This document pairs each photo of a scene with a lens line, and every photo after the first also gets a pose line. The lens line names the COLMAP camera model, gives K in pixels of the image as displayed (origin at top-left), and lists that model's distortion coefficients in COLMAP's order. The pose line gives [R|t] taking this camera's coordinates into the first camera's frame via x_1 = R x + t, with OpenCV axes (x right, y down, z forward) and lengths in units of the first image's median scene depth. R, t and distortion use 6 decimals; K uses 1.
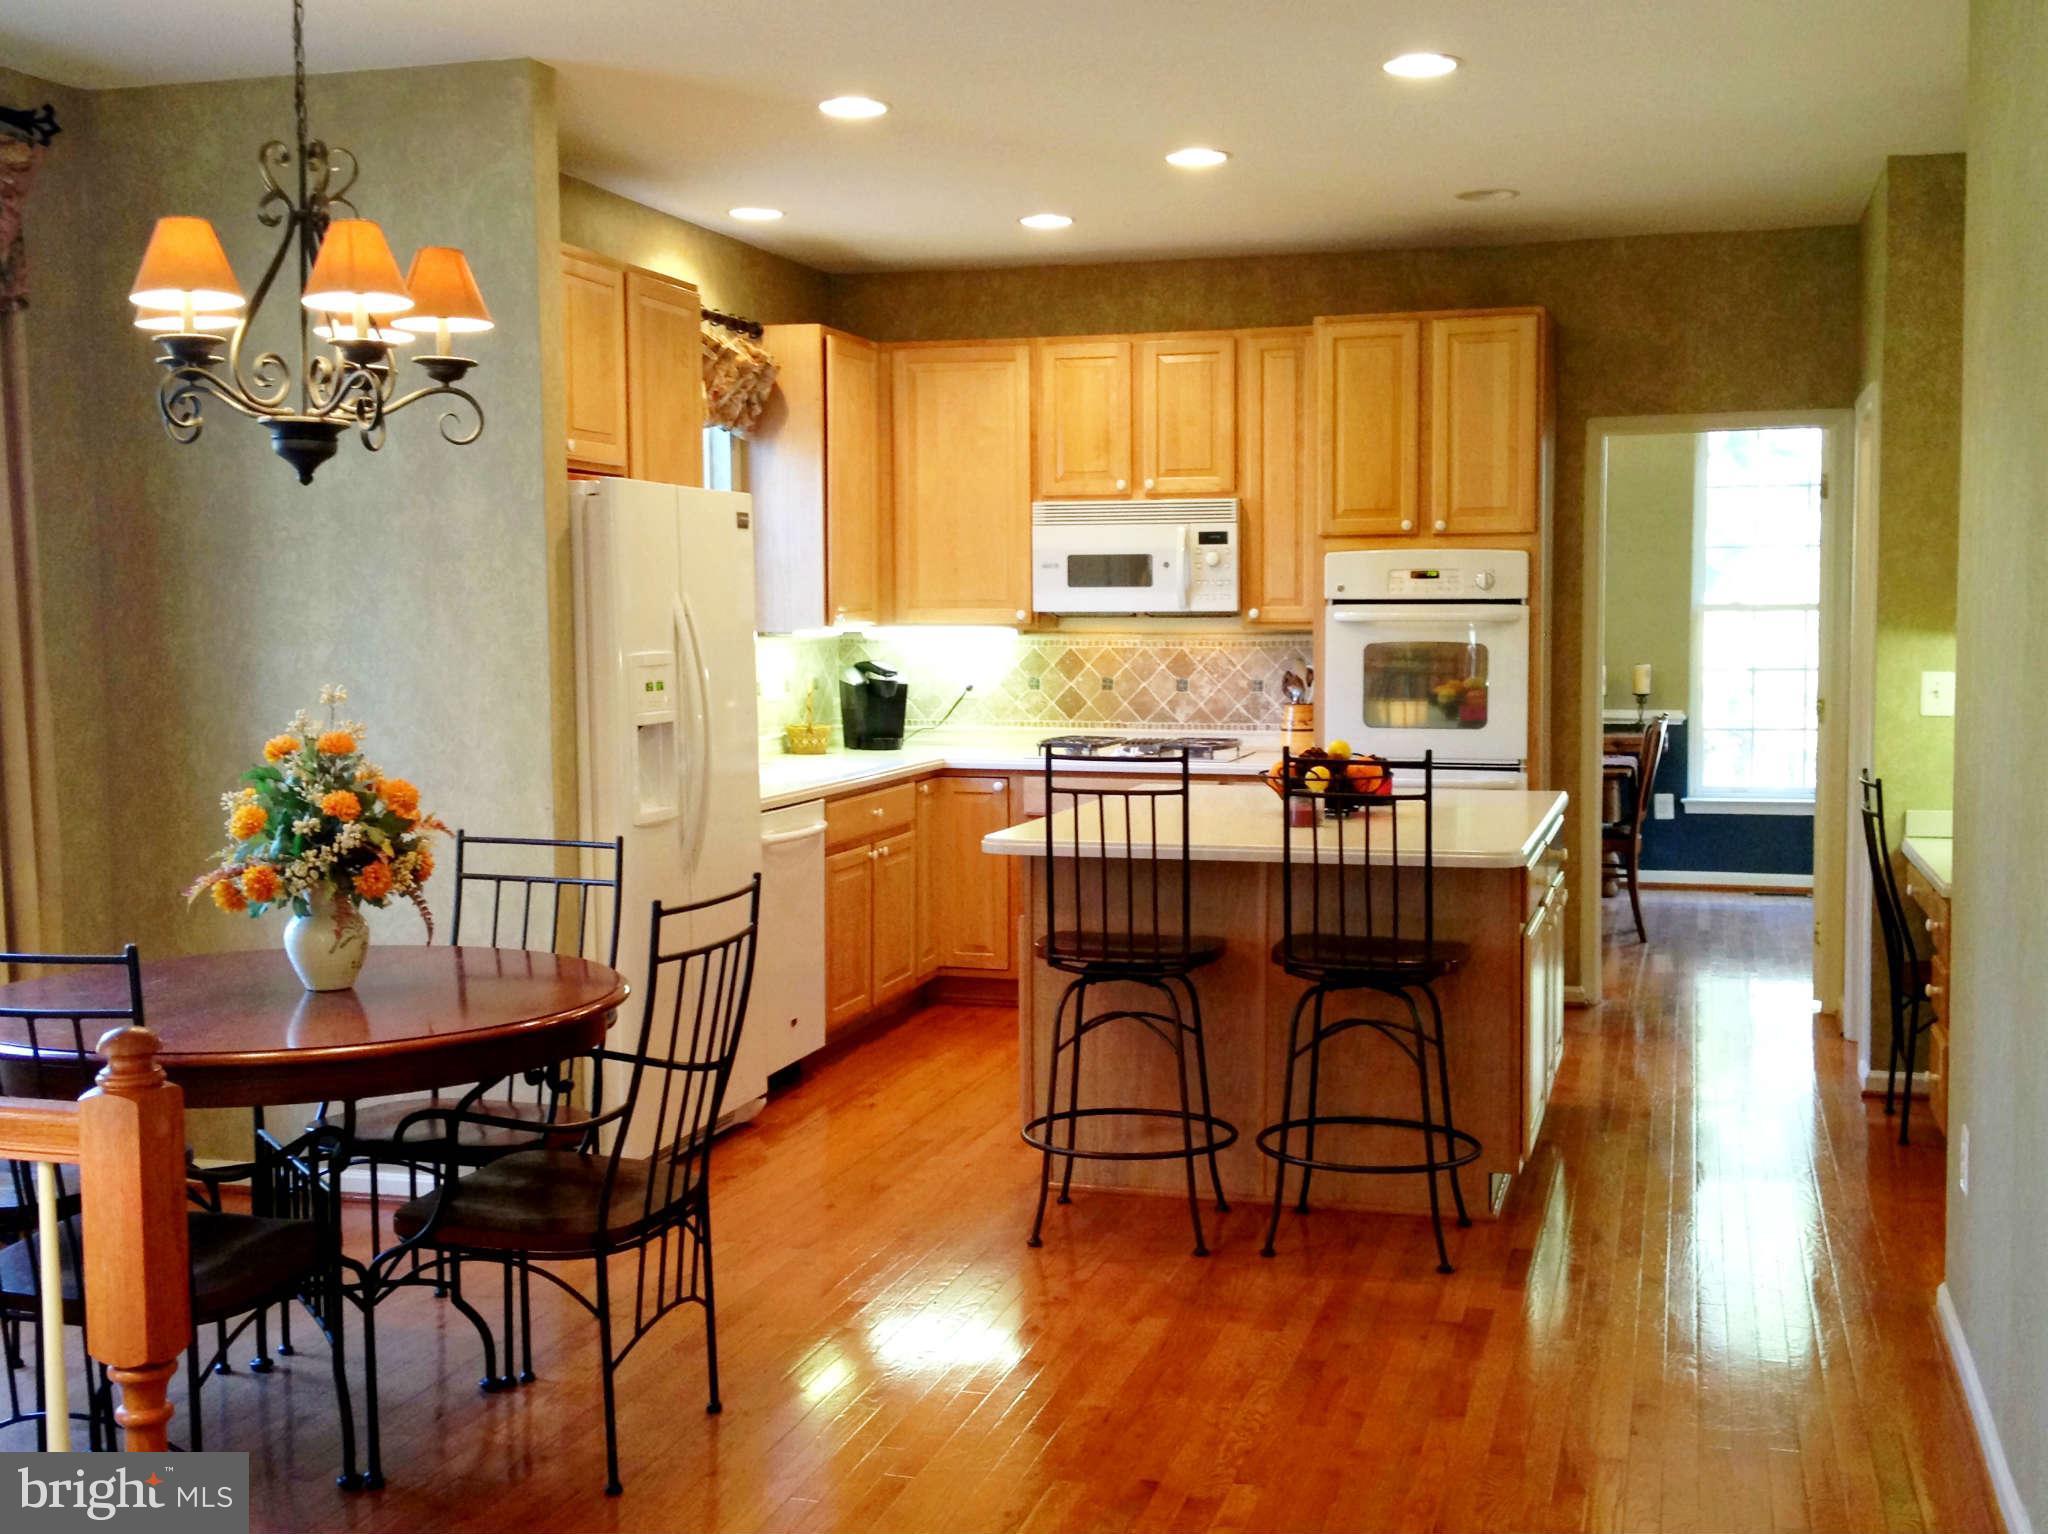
lens RADIAL K [[2556.1, 0, 1024.0], [0, 2556.1, 767.0], [0, 0, 1]] dist [0.163081, 0.029854]
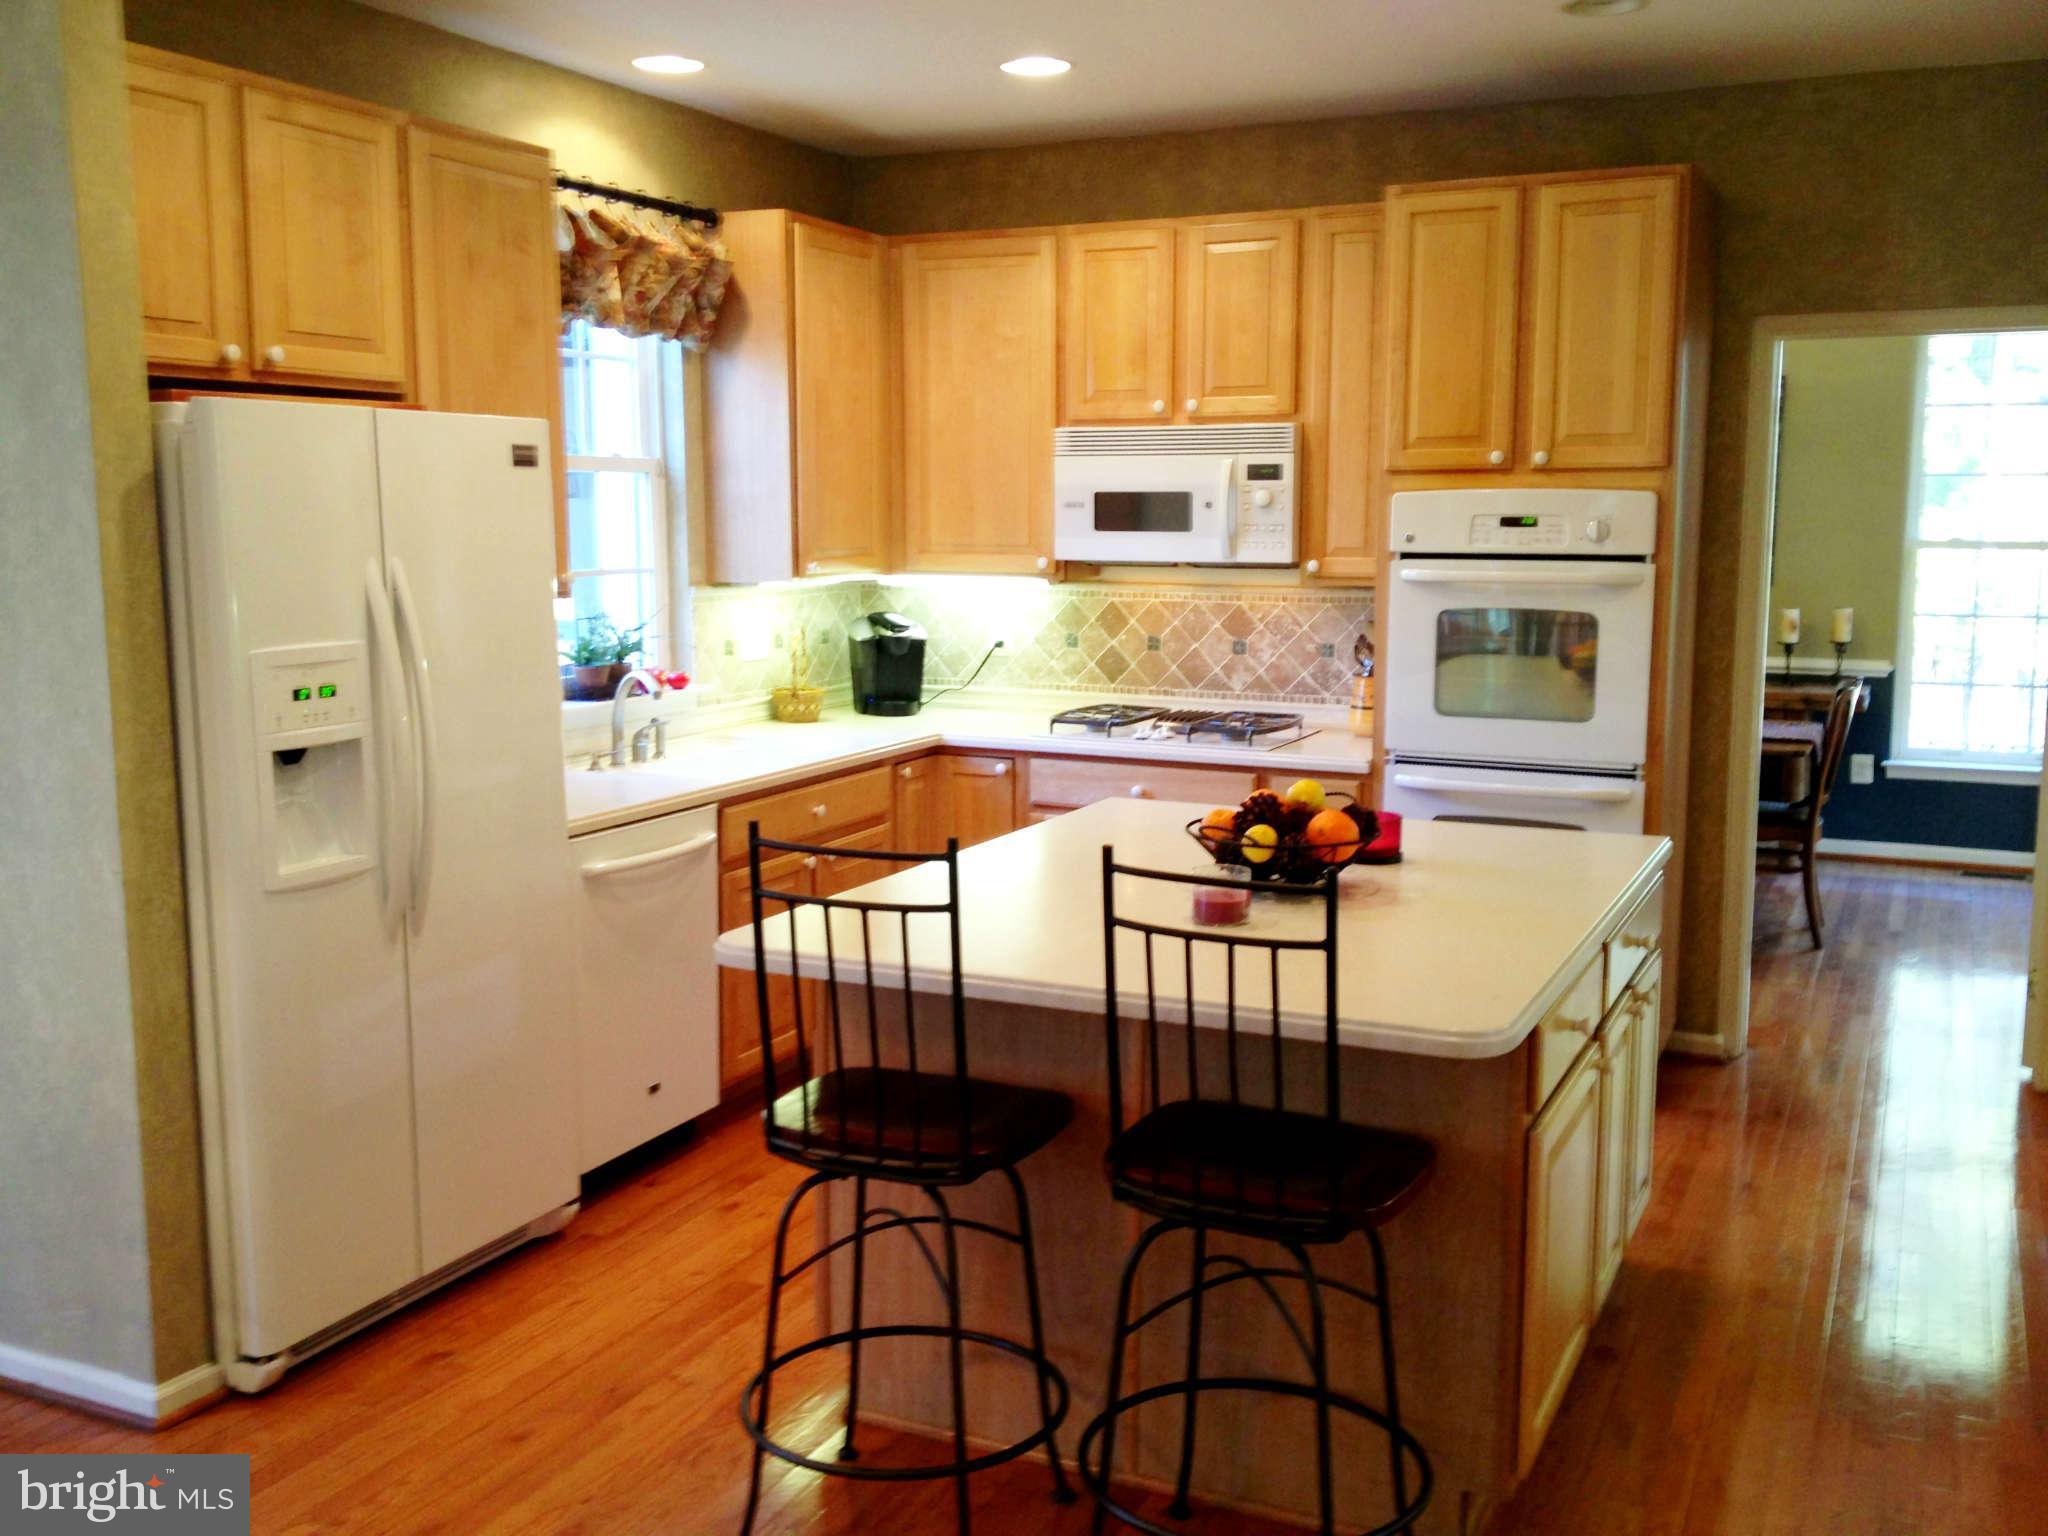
lens RADIAL K [[1970.0, 0, 1035.3], [0, 1970.0, 775.2], [0, 0, 1]] dist [0.162238, -0.333641]
pose [[0.985341, 0.029204, -0.168080, 0.110376], [-0.016310, 0.996852, 0.077588, -0.040989], [0.169817, -0.073709, 0.982715, 0.361189]]
